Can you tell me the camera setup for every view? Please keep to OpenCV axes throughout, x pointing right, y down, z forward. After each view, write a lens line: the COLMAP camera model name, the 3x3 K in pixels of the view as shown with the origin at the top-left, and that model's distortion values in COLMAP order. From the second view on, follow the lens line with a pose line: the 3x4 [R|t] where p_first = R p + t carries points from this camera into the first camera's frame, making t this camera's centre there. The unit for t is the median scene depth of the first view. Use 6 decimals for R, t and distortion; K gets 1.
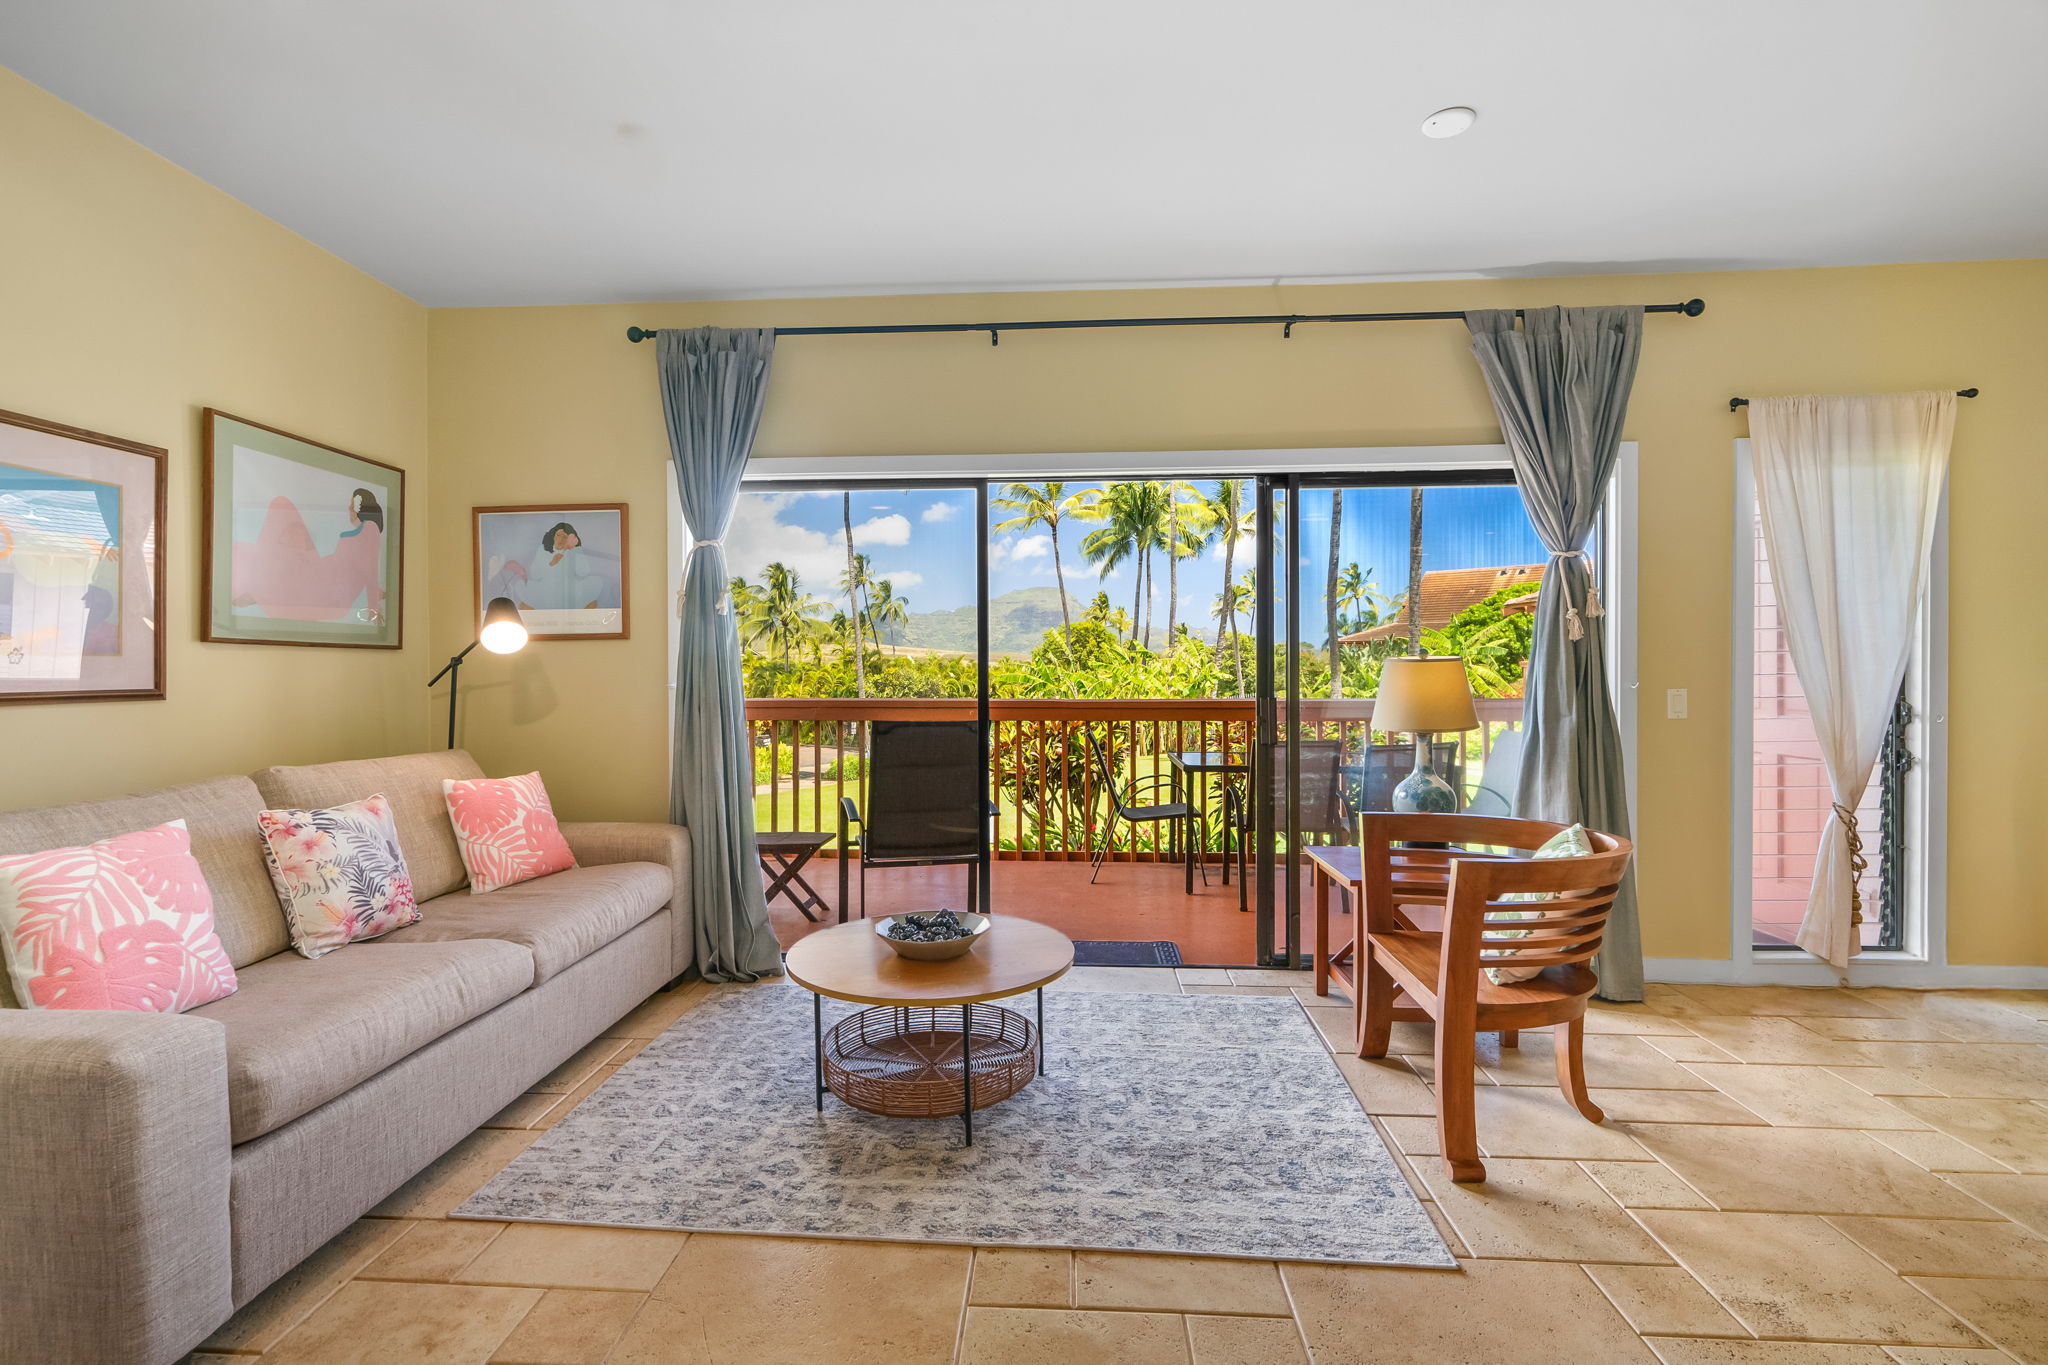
lens RADIAL K [[941.1, 0, 1015.9], [0, 941.1, 682.7], [0, 0, 1]] dist [-0.005048, 0.000748]
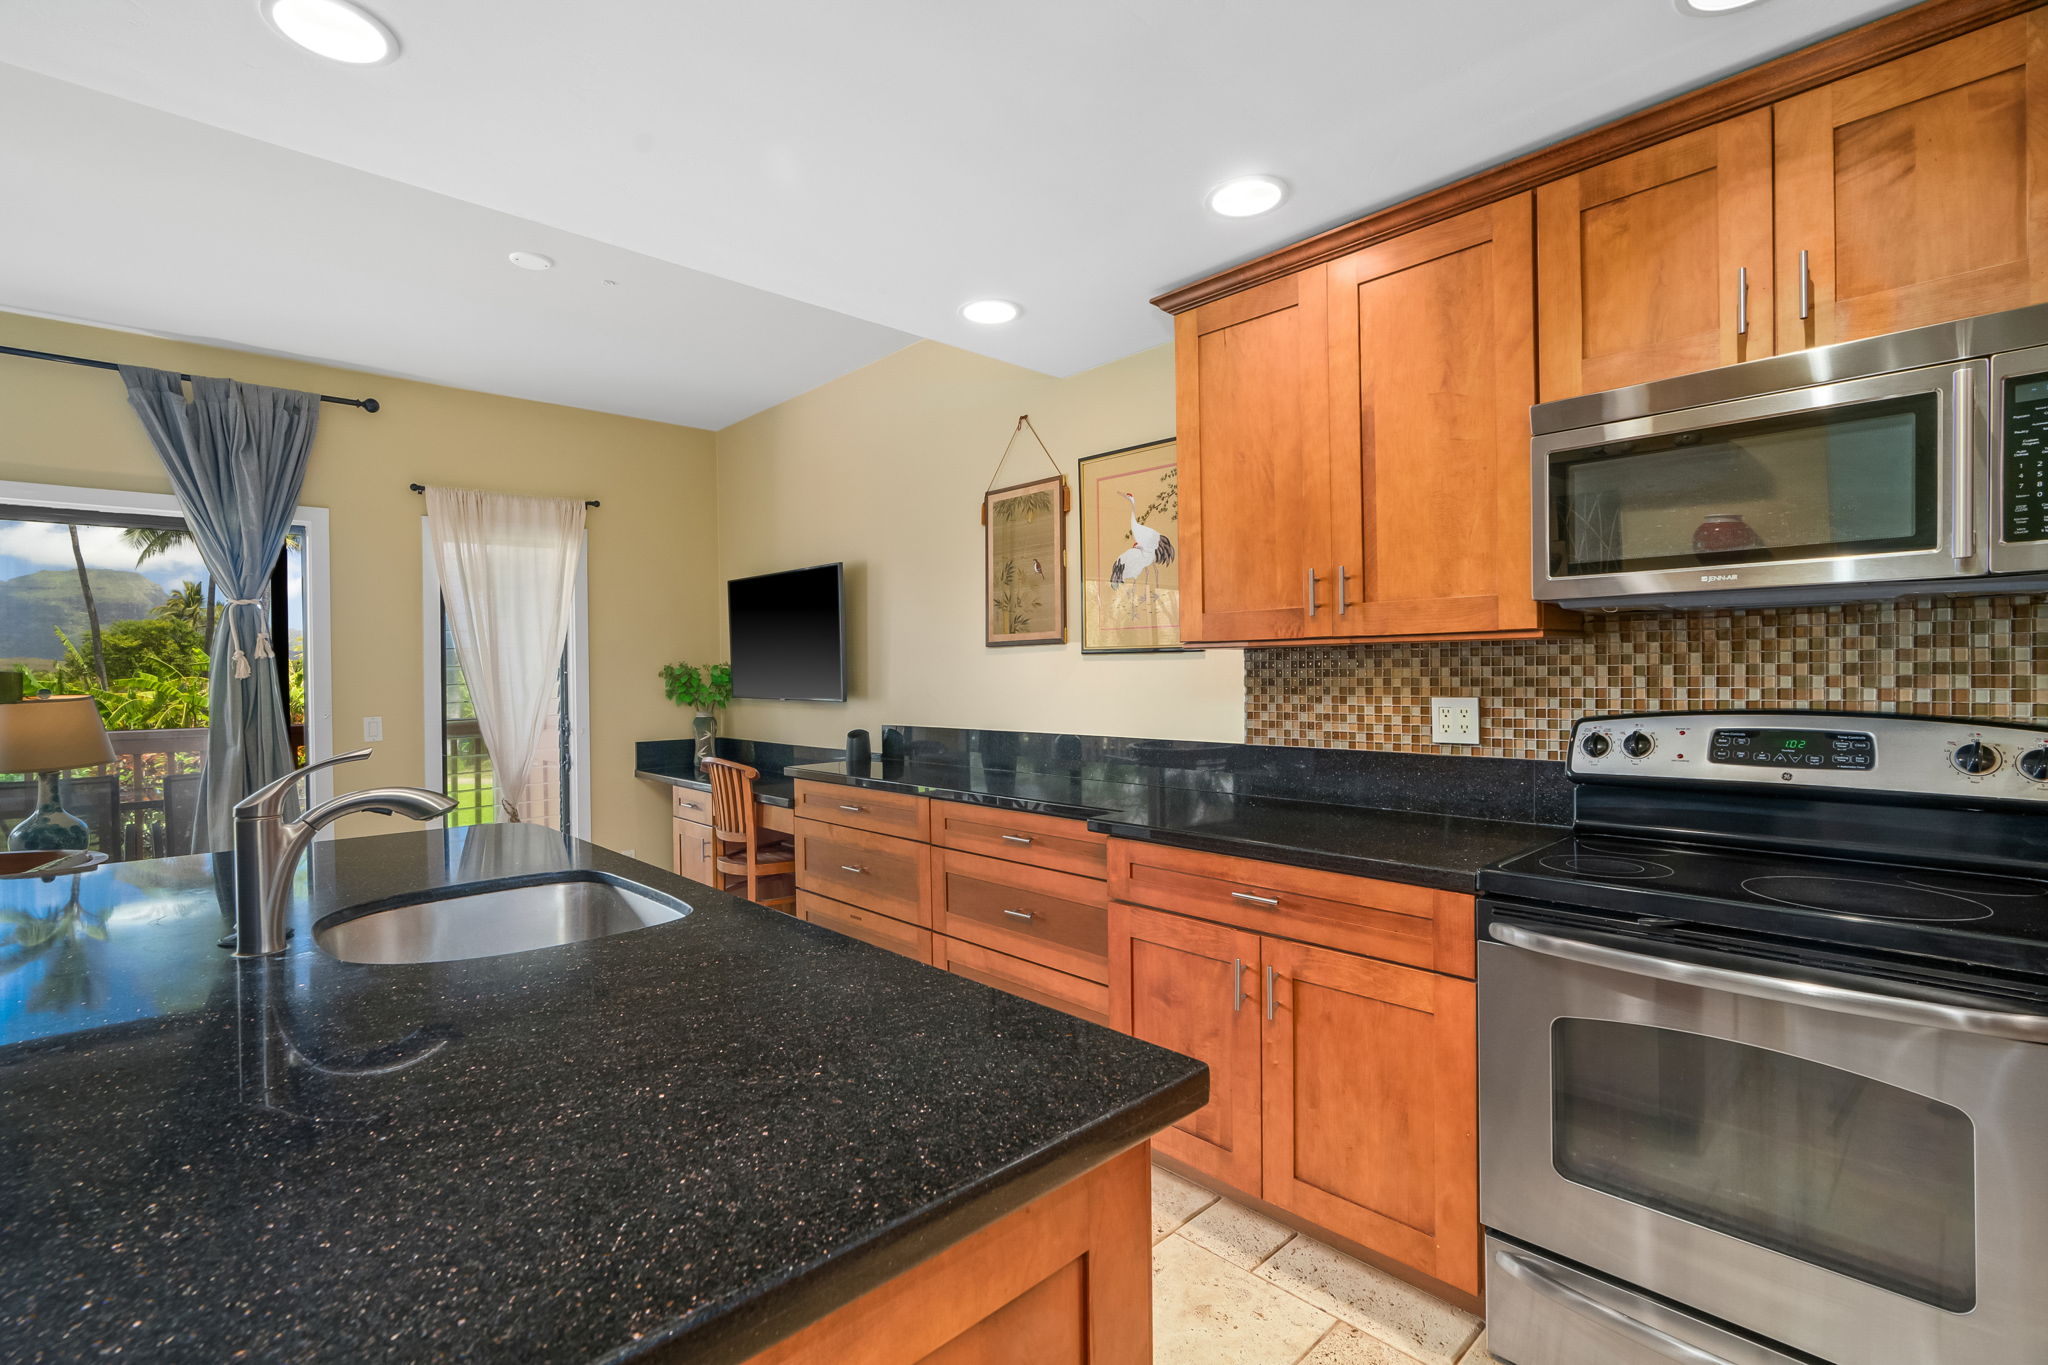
lens RADIAL K [[926.1, 0, 1010.0], [0, 926.1, 682.9], [0, 0, 1]] dist [-0.009677, 0.004176]
pose [[0.690864, -0.012039, 0.722885, 0.421175], [0.017722, 0.999843, -0.000285, -0.022710], [-0.722768, 0.013008, 0.690968, -0.424588]]
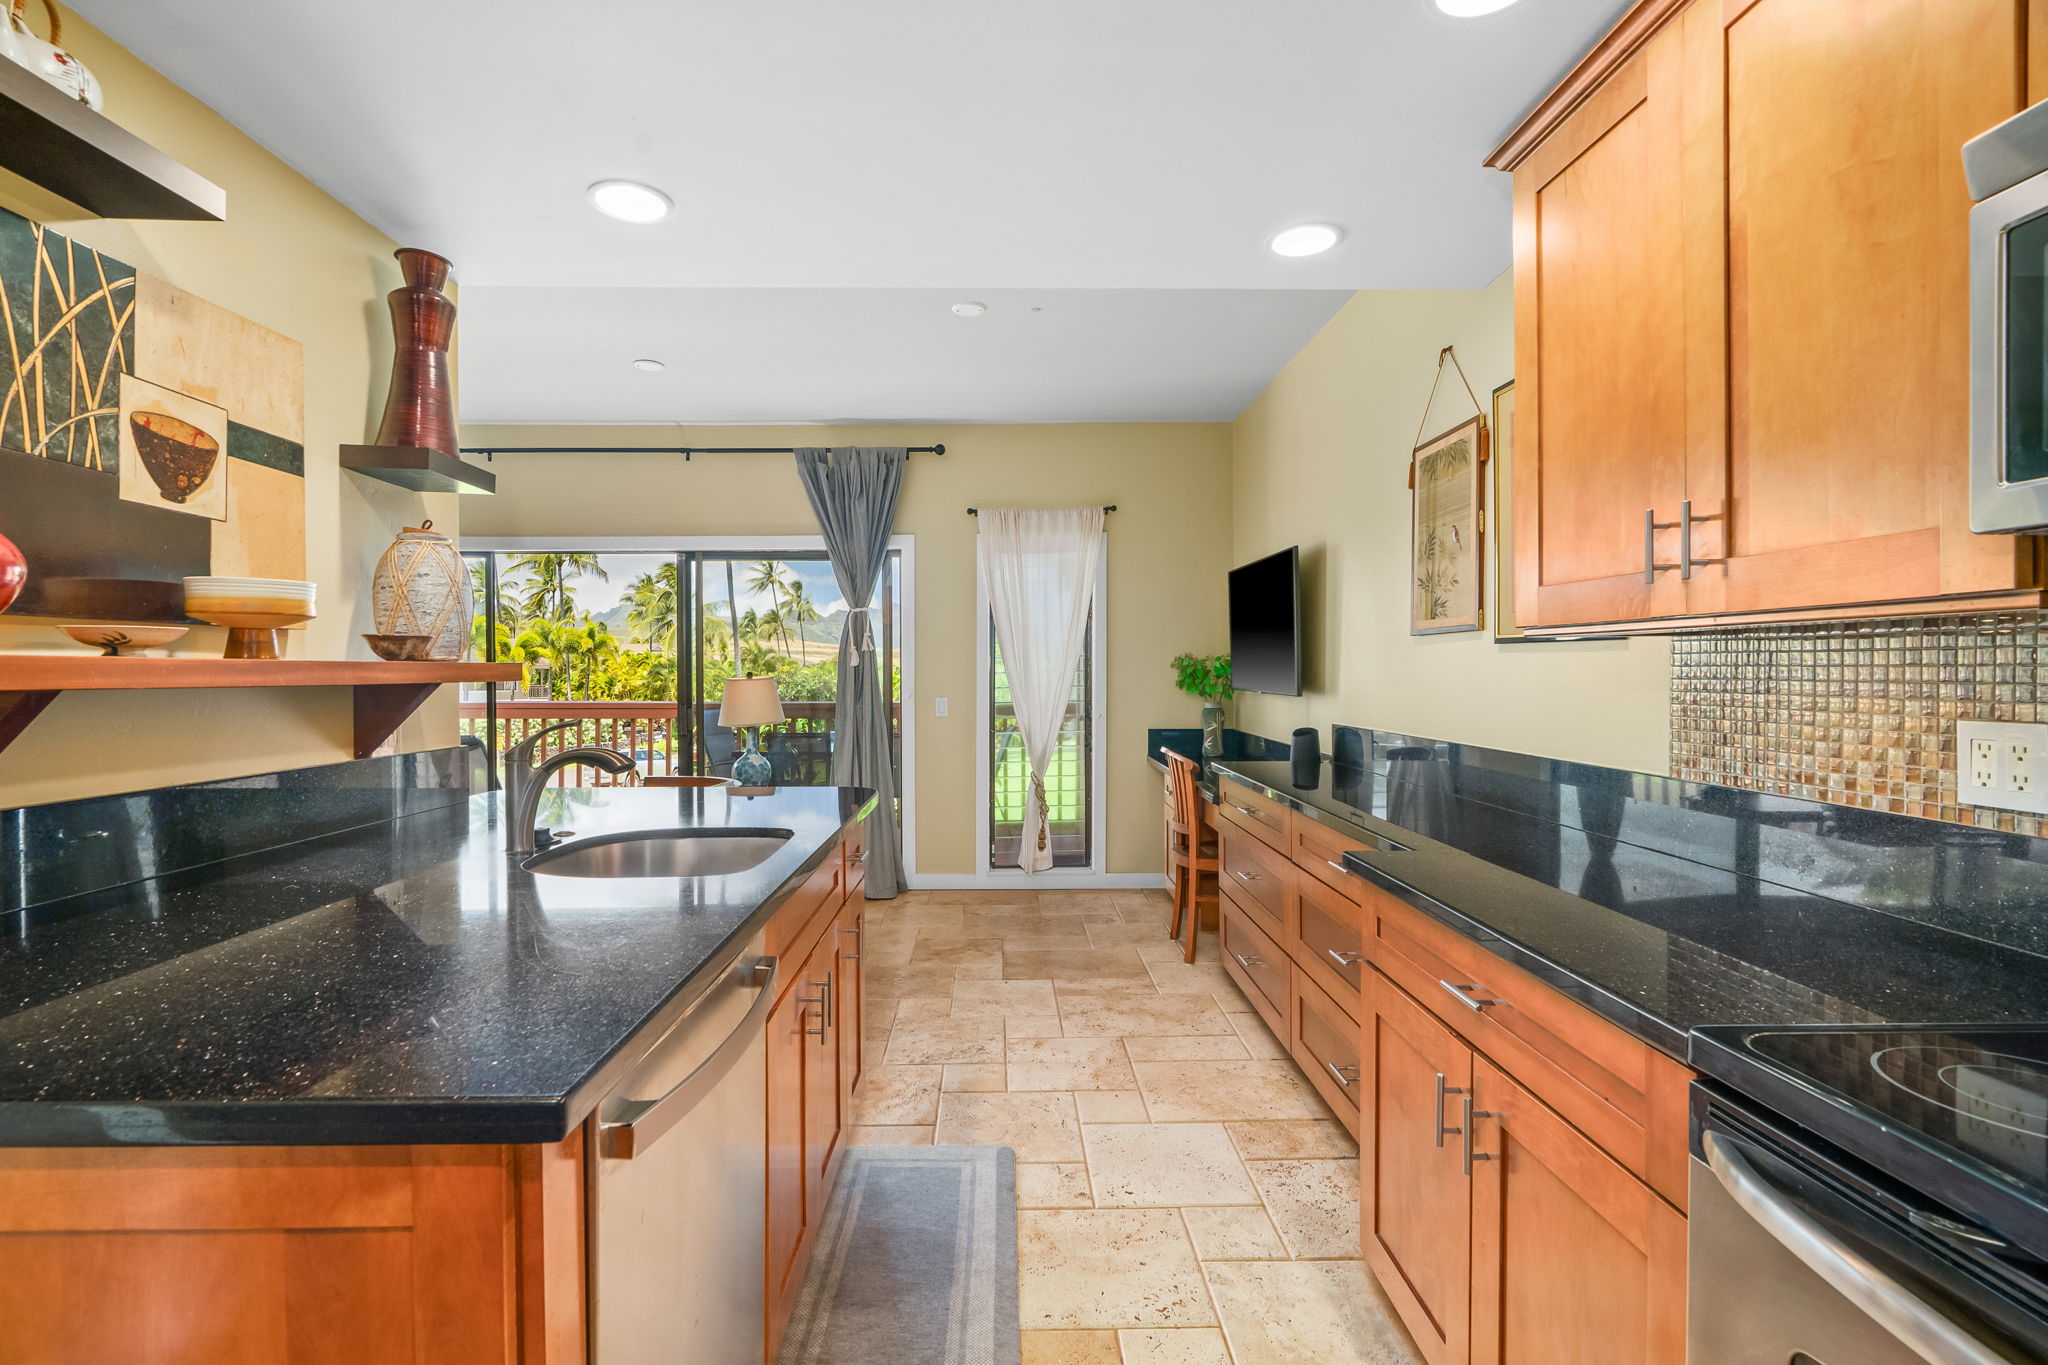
lens RADIAL K [[926.1, 0, 1010.0], [0, 926.1, 682.9], [0, 0, 1]] dist [-0.009677, 0.004176]
pose [[0.997202, 0.000902, 0.074752, 0.717895], [-0.001176, 0.999993, 0.003626, -0.022726], [-0.074748, -0.003704, 0.997196, -0.519278]]
